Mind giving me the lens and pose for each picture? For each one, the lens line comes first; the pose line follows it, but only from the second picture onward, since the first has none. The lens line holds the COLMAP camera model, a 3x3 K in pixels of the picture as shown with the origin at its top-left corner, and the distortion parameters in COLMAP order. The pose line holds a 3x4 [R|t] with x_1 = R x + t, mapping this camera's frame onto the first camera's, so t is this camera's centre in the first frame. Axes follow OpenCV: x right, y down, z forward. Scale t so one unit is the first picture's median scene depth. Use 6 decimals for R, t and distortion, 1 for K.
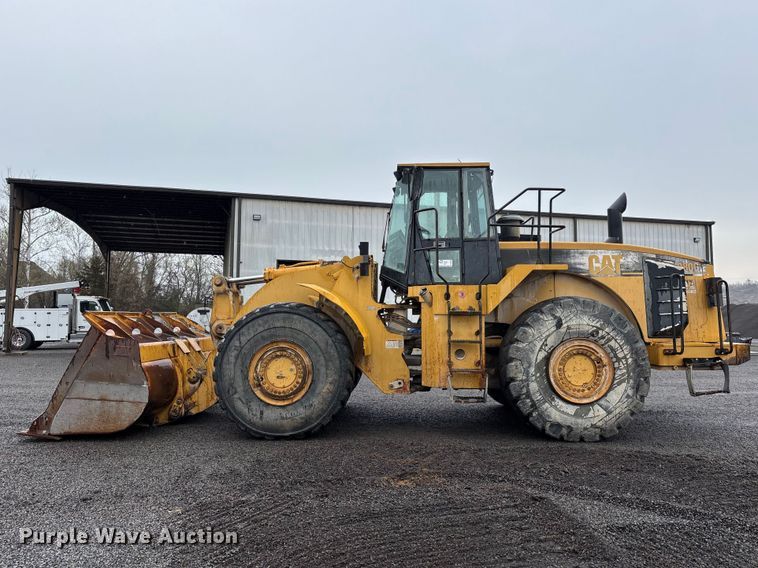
lens RADIAL K [[610.6, 0, 400.9], [0, 610.6, 268.4], [0, 0, 1]] dist [0.006600, 0.001865]
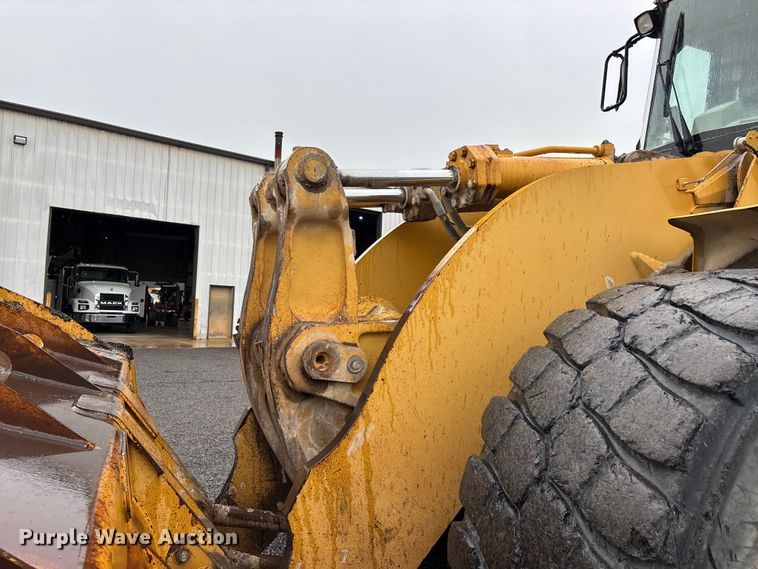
lens RADIAL K [[583.6, 0, 392.6], [0, 583.6, 268.6], [0, 0, 1]] dist [0.016105, -0.002714]
pose [[0.913405, 0.058480, 0.402829, -0.425782], [-0.071186, 0.997324, 0.016630, 0.063869], [-0.400779, -0.043866, 0.915124, 0.897169]]
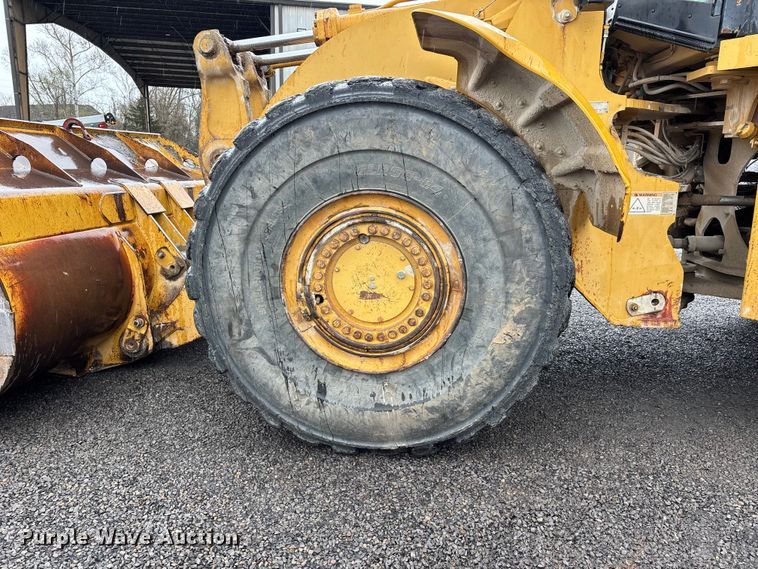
lens RADIAL K [[582.6, 0, 379.0], [0, 582.6, 284.5], [0, 0, 1]] dist [0.028733, -0.005384]
pose [[0.994087, 0.031027, -0.104059, -0.157511], [-0.000813, 0.960408, 0.278595, 0.077902], [0.108583, -0.276864, 0.954755, 0.680645]]
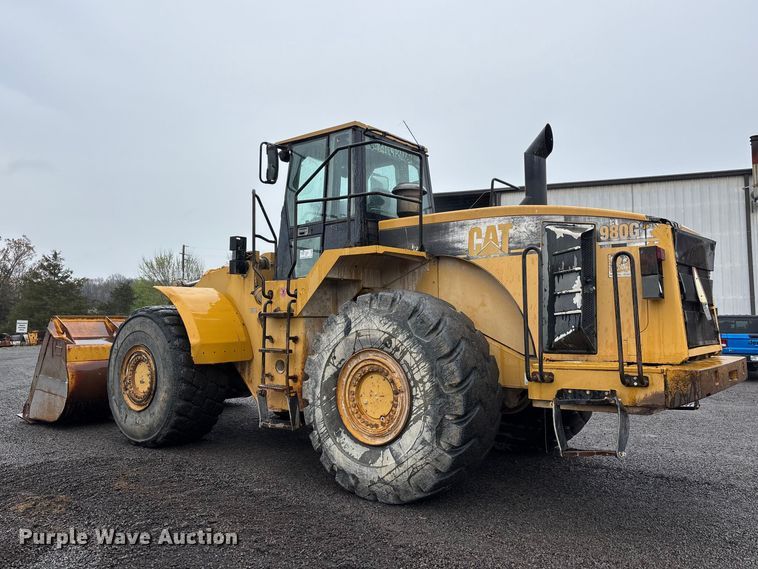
lens RADIAL K [[642.5, 0, 382.1], [0, 642.5, 247.9], [0, 0, 1]] dist [0.047624, -0.134580]
pose [[0.777859, -0.073195, -0.624161, 0.768570], [0.053347, 0.997300, -0.050470, 0.036248], [0.626170, 0.005961, 0.779664, 0.433257]]
